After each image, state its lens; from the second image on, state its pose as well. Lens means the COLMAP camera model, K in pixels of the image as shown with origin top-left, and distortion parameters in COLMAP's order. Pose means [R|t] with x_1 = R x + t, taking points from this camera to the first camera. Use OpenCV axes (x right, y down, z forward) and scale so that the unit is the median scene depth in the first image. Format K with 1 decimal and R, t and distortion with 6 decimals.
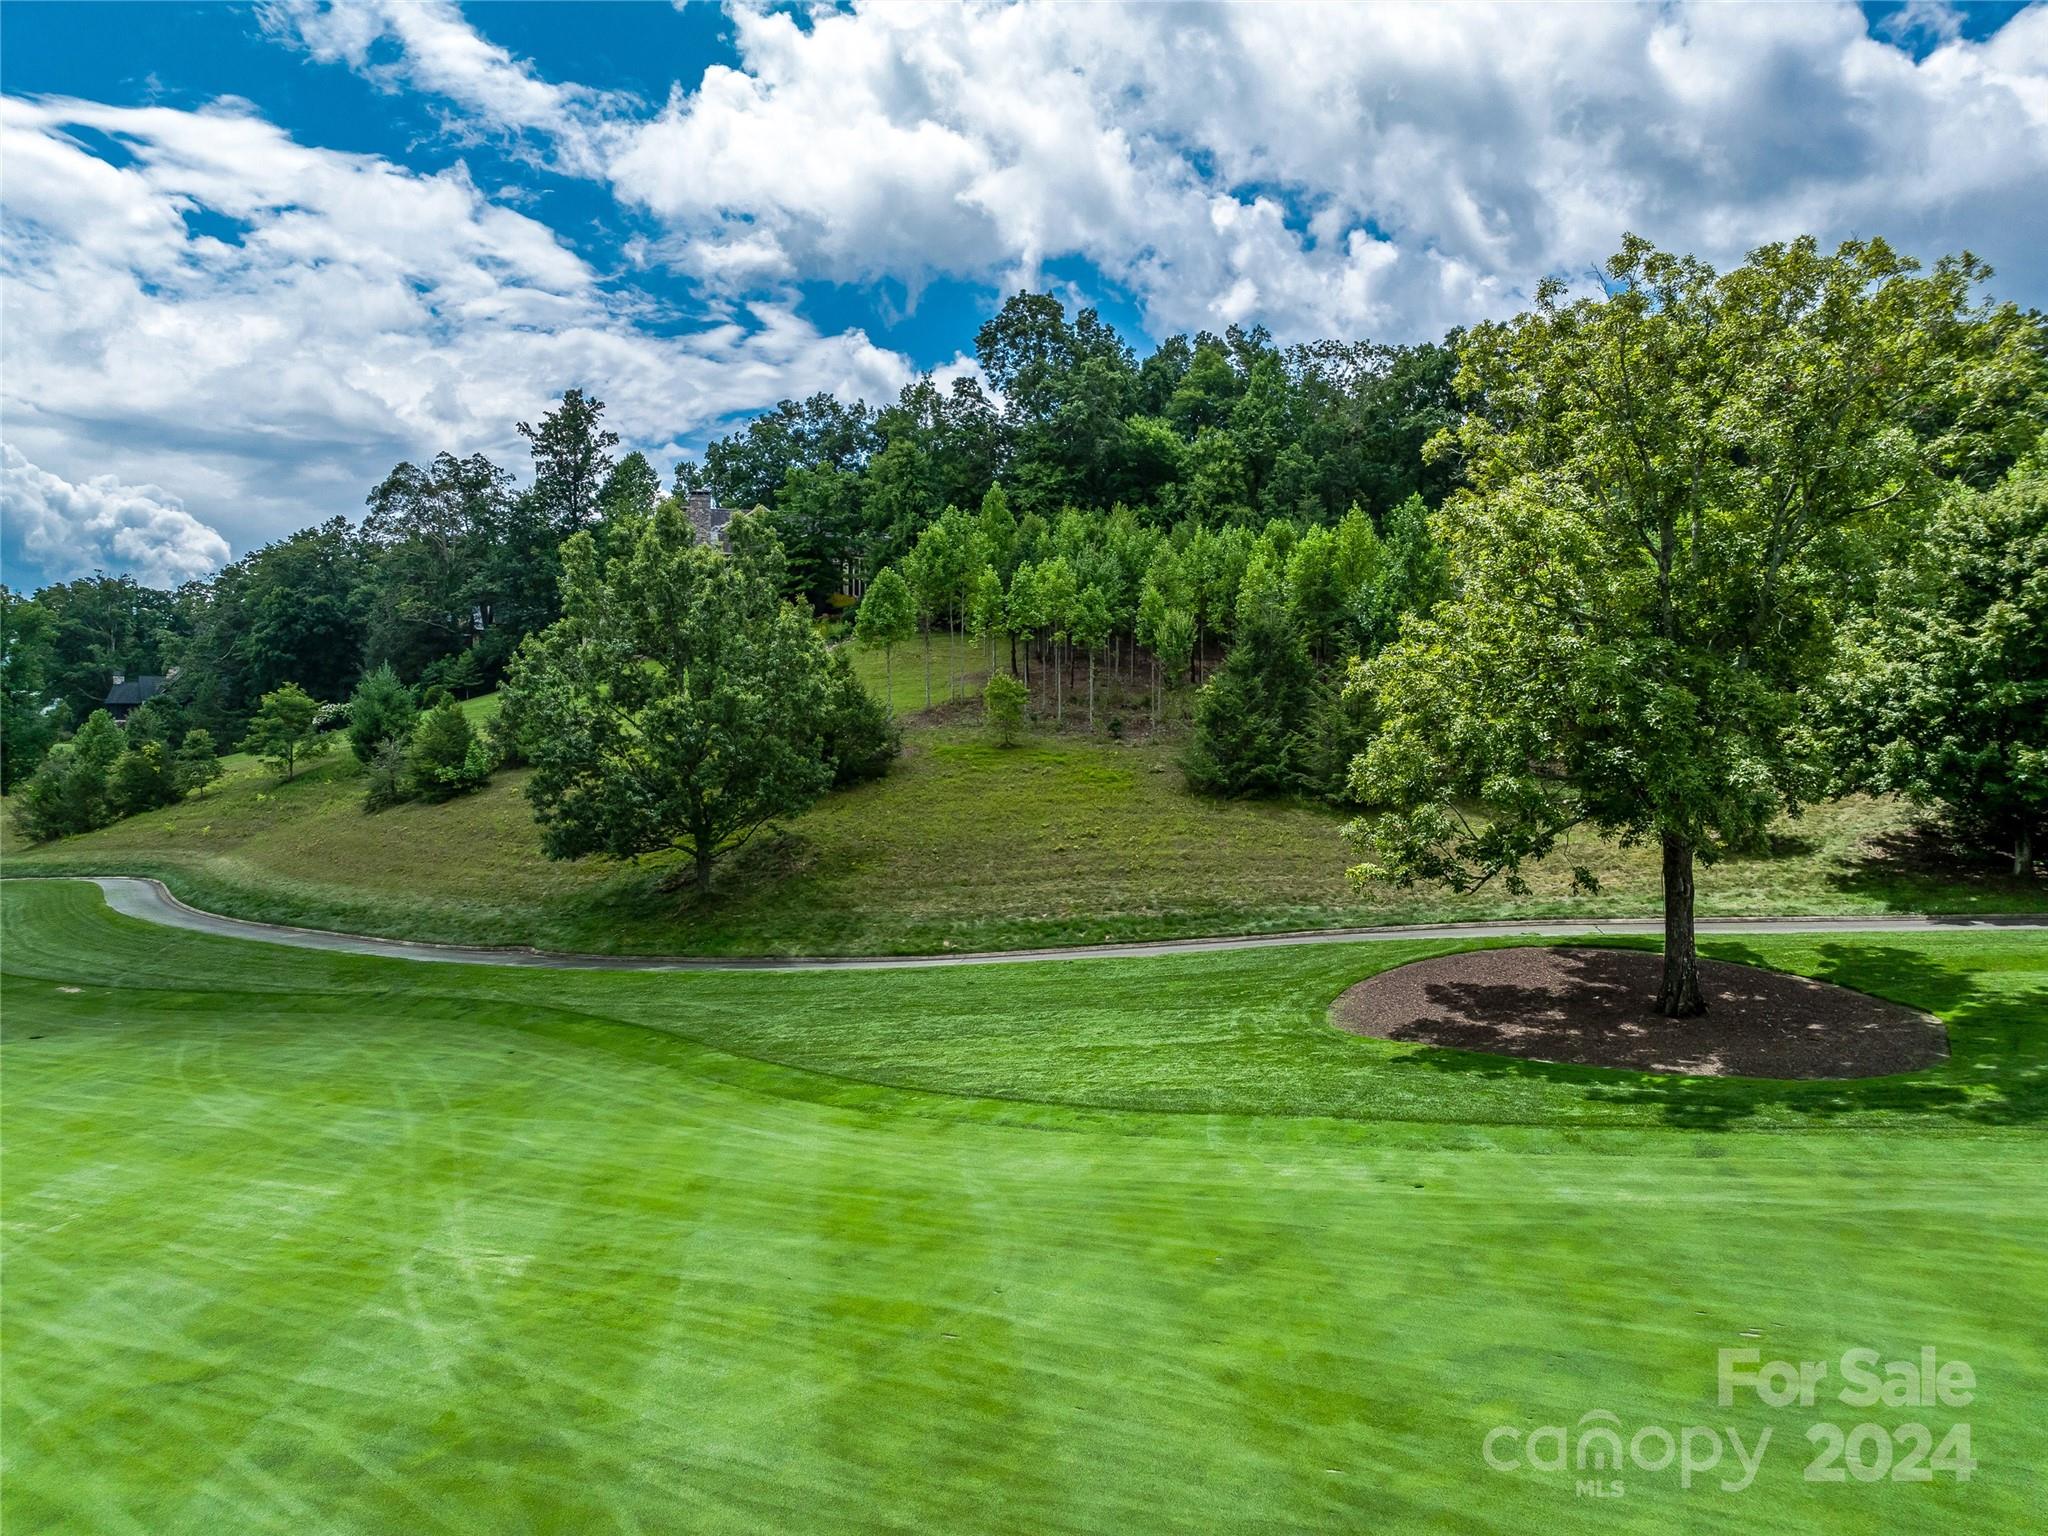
lens RADIAL K [[1482.9, 0, 1084.3], [0, 1482.9, 771.3], [0, 0, 1]] dist [-0.027032, -0.001396]
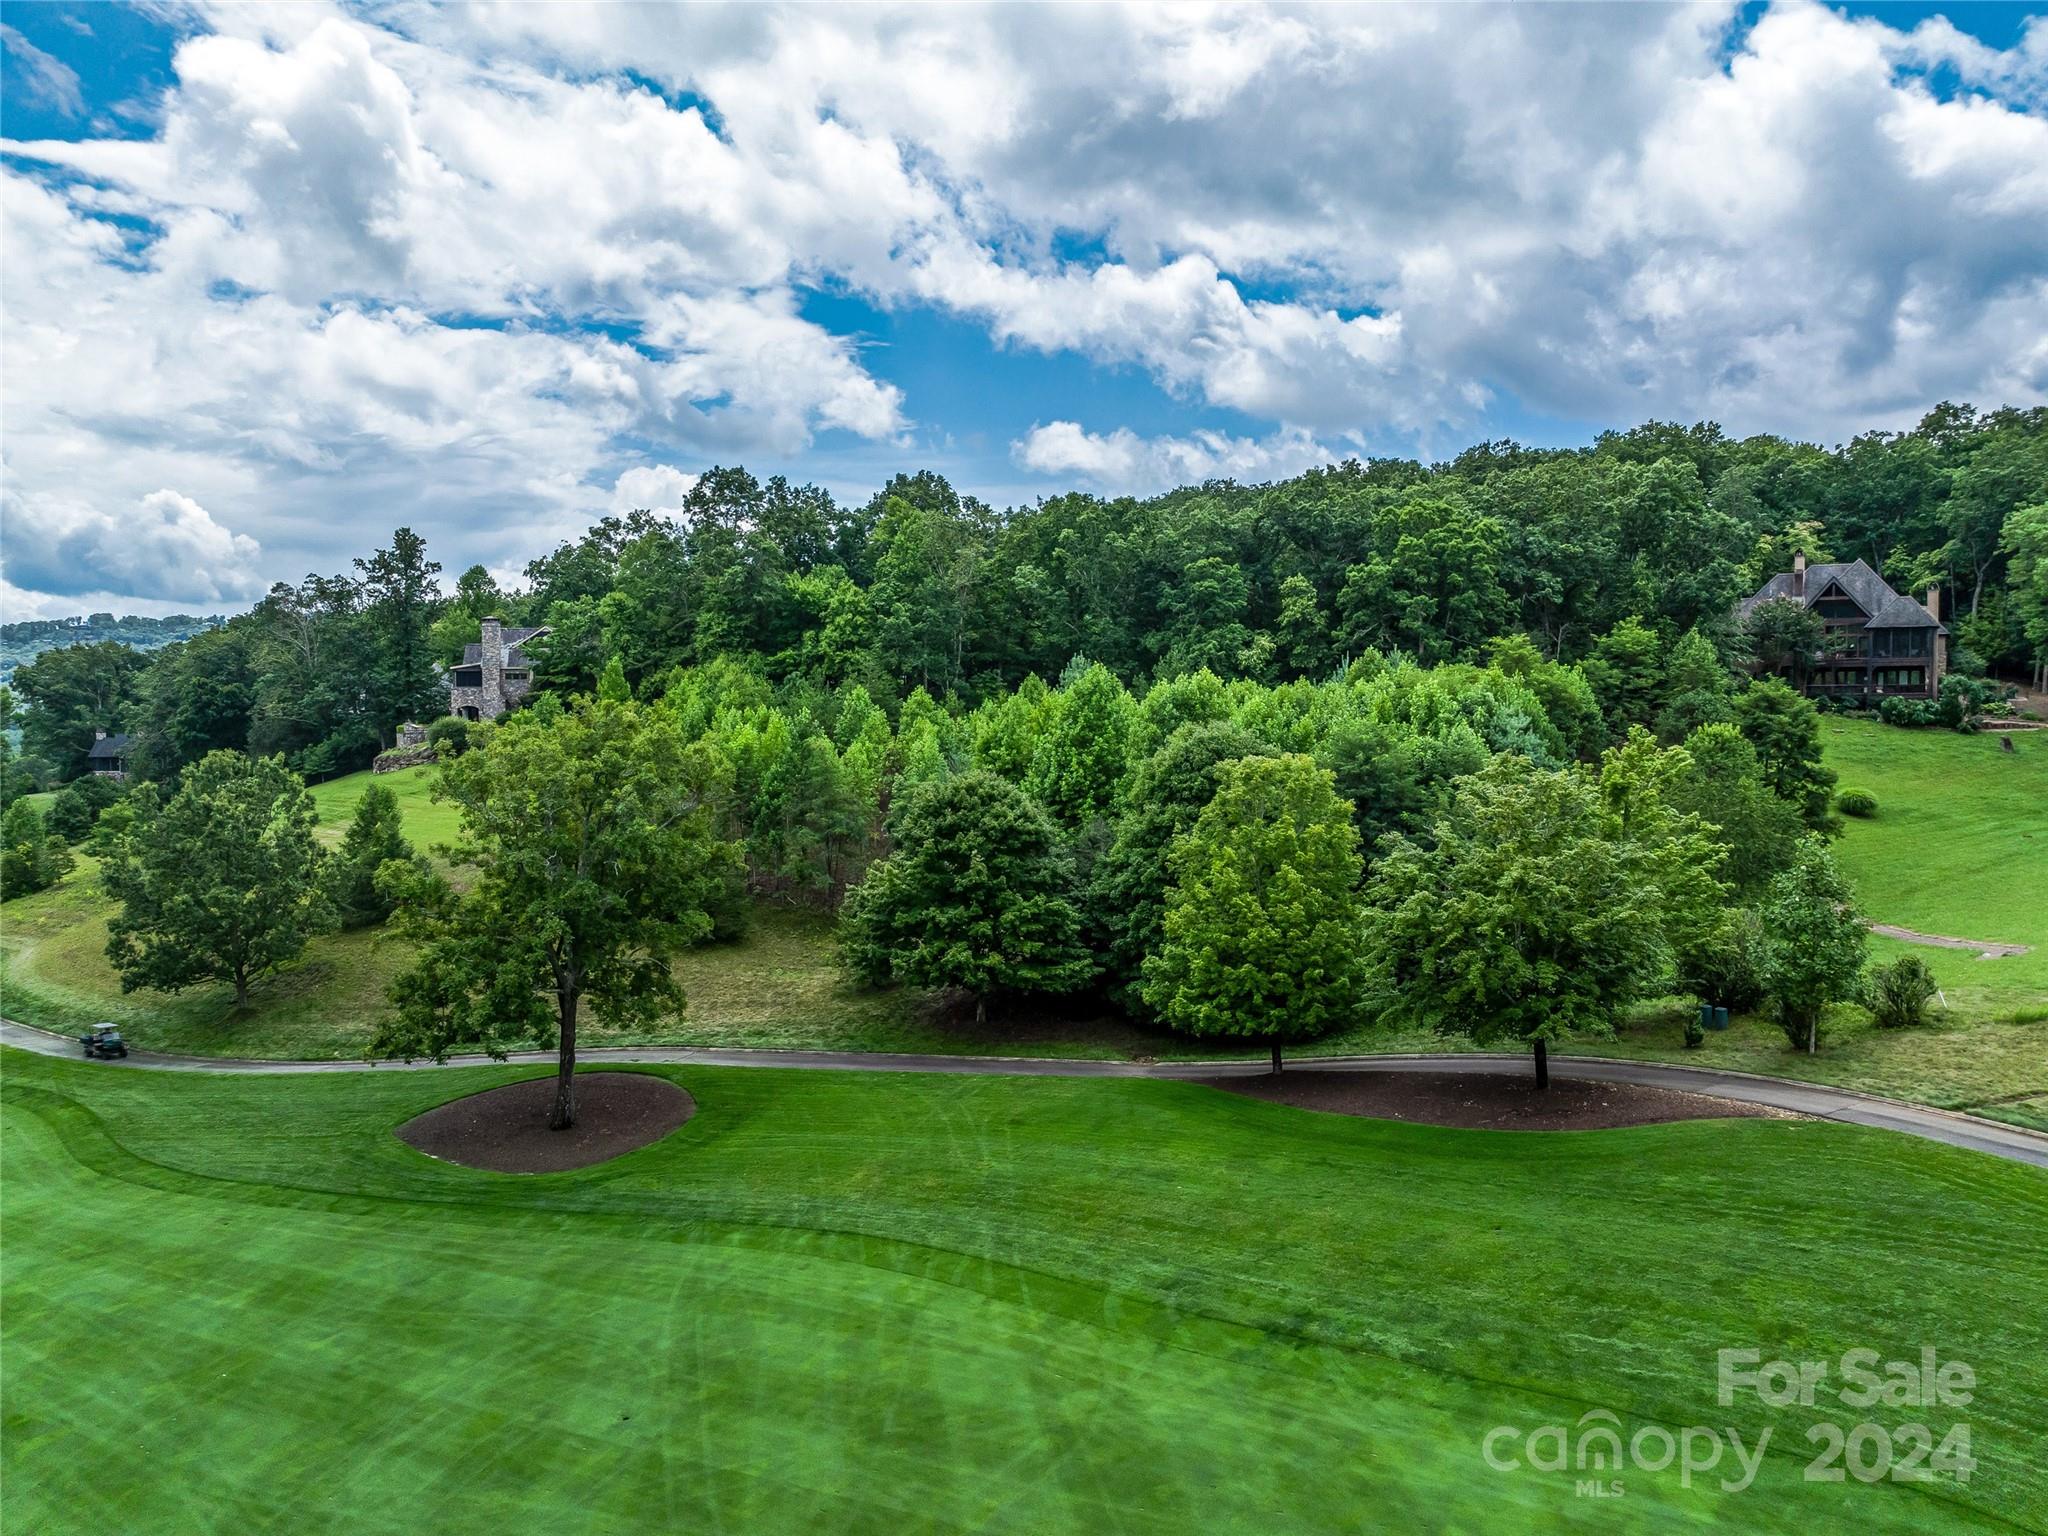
lens RADIAL K [[1457.2, 0, 1024.0], [0, 1457.2, 768.0], [0, 0, 1]] dist [-0.048909, 0.025765]
pose [[0.998575, -0.004385, -0.053192, 0.185452], [0.004259, 0.999988, -0.002493, -0.046756], [0.053203, 0.002263, 0.998581, -0.128376]]
